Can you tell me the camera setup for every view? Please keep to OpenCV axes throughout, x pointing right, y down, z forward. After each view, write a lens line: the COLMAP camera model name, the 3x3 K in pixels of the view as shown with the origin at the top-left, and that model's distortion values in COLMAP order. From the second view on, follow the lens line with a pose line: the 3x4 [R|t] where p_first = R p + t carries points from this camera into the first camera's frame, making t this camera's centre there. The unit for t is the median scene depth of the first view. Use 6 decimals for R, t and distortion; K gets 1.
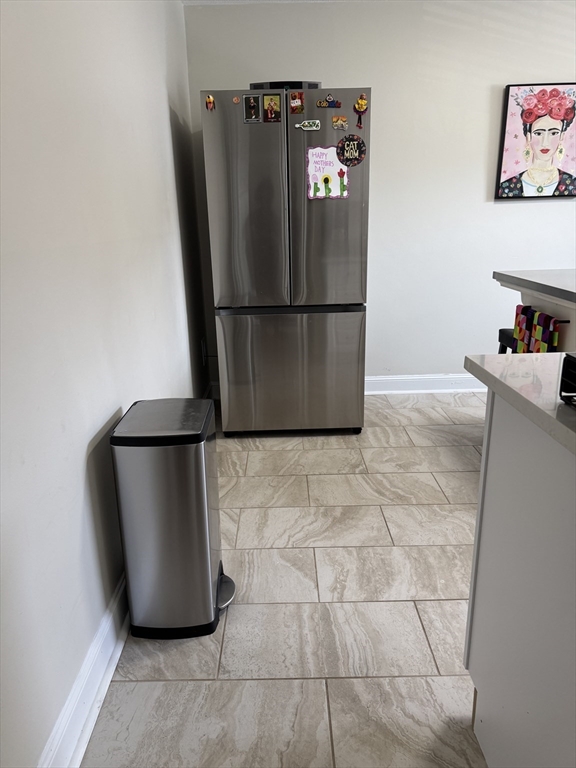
lens RADIAL K [[541.3, 0, 282.5], [0, 541.3, 388.6], [0, 0, 1]] dist [0.057346, -0.064740]
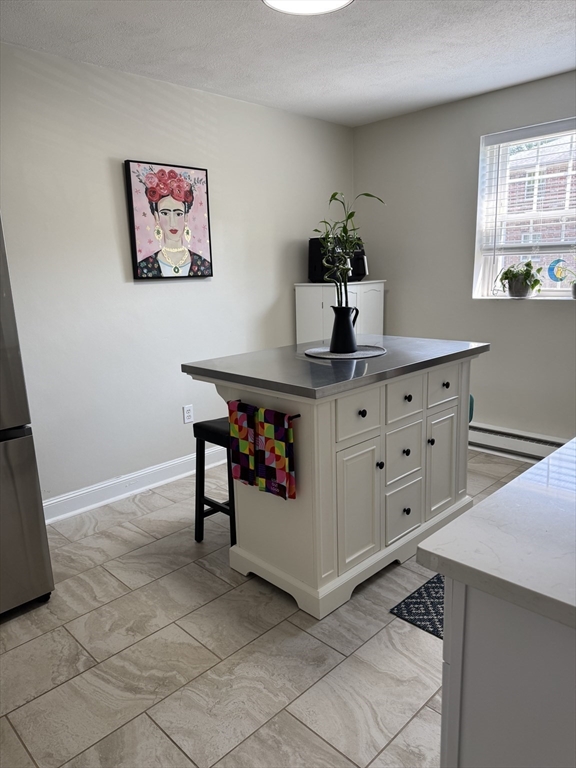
lens RADIAL K [[541.3, 0, 282.5], [0, 541.3, 388.6], [0, 0, 1]] dist [0.057346, -0.064740]
pose [[0.716399, -0.151675, 0.681005, -0.084390], [0.222723, 0.974730, -0.017205, -0.105329], [-0.661186, 0.164001, 0.732077, 0.217638]]
